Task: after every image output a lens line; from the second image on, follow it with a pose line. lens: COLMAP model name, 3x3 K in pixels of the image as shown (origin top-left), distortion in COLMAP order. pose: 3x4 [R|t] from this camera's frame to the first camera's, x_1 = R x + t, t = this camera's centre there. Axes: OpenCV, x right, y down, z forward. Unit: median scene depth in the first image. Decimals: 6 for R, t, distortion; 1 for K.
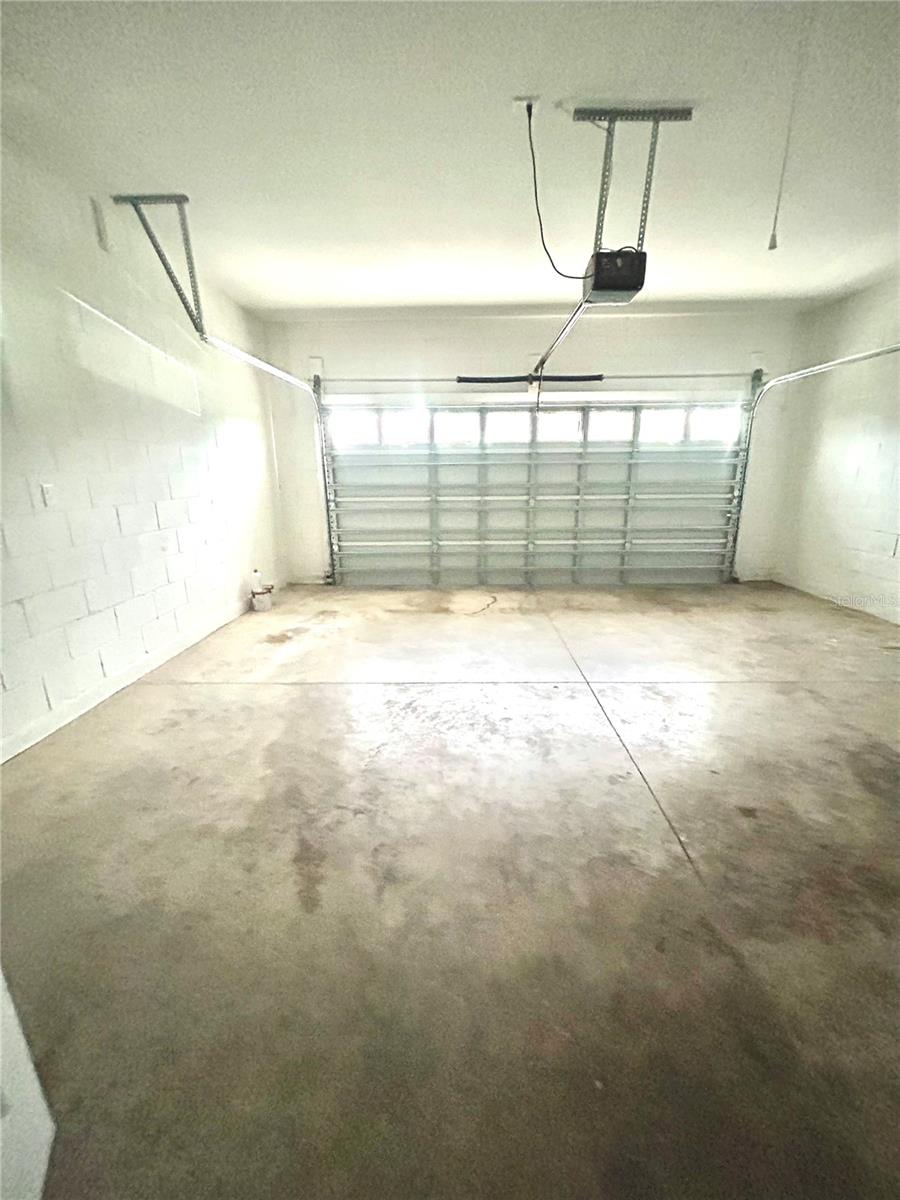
lens RADIAL K [[483.7, 0, 450.3], [0, 483.7, 600.4], [0, 0, 1]] dist [0.000571, 0.000392]
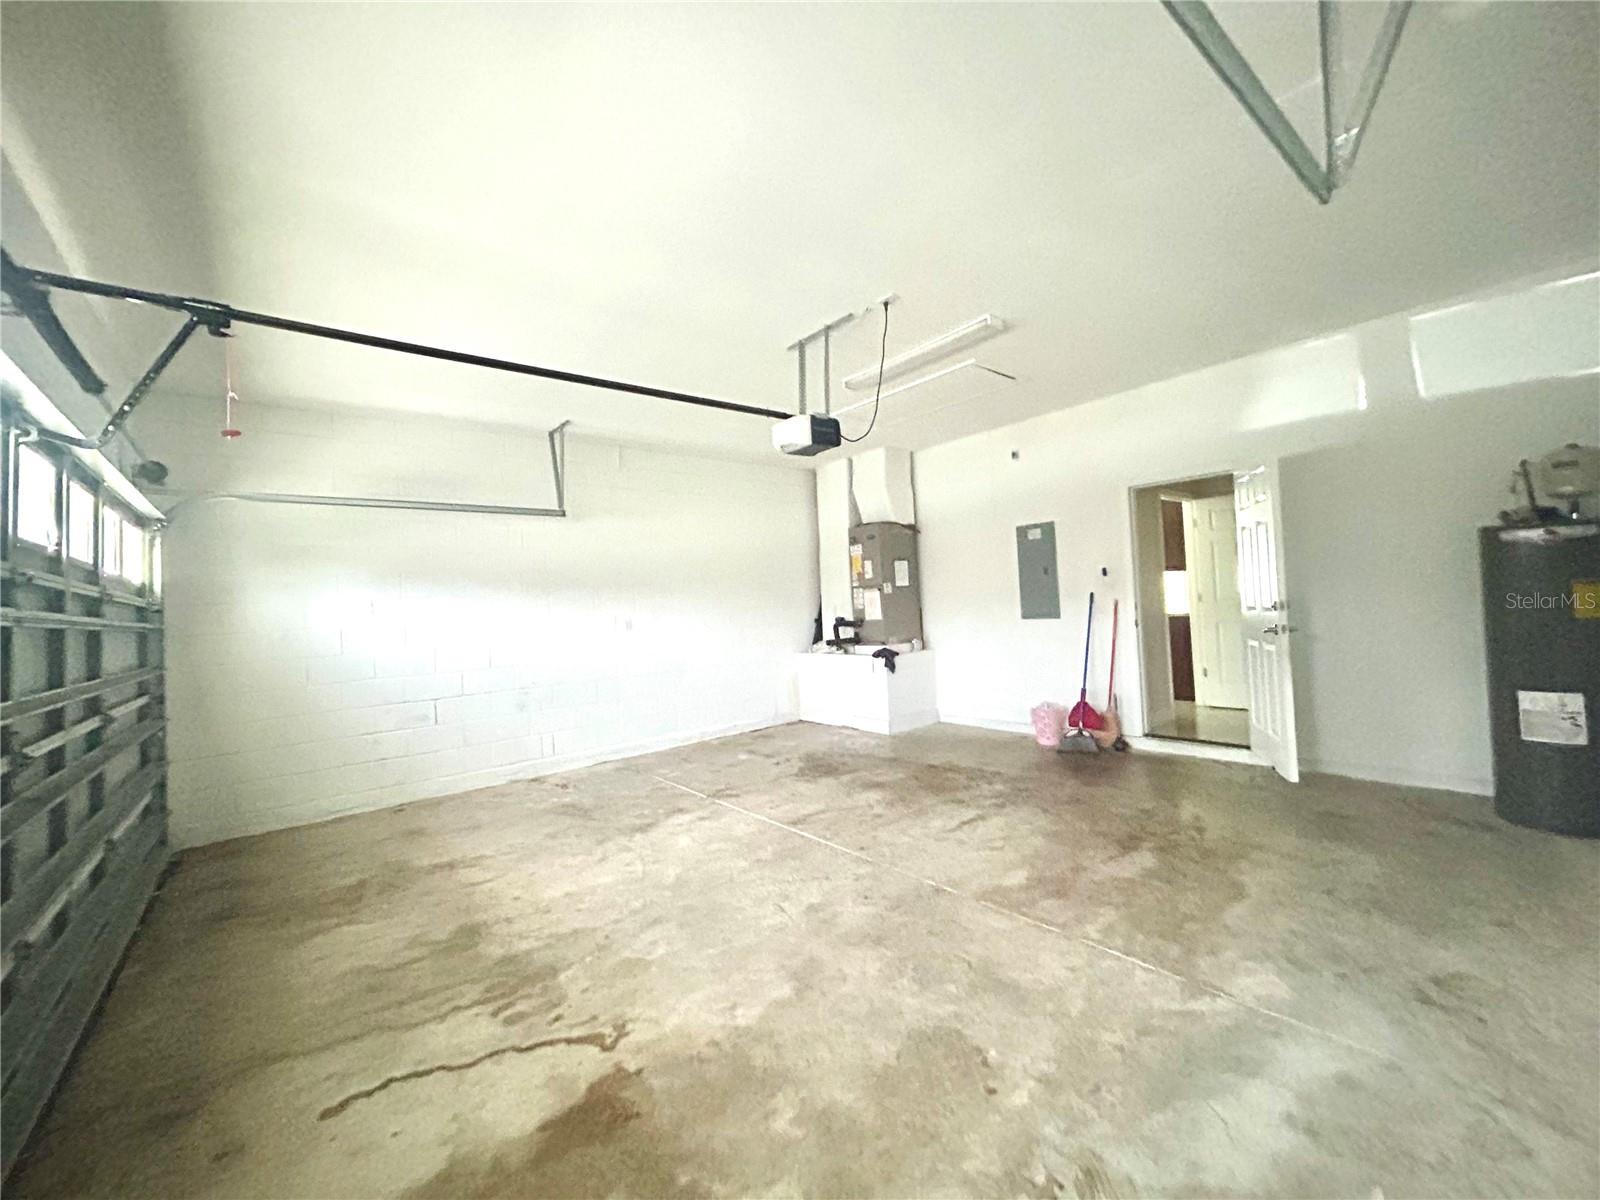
lens RADIAL K [[644.9, 0, 799.5], [0, 644.9, 594.5], [0, 0, 1]] dist [0.000571, 0.000392]
pose [[-0.645697, 0.060958, 0.761157, -0.698661], [0.258048, 0.955584, 0.142375, -0.507501], [-0.718670, 0.288346, -0.632747, 1.928391]]
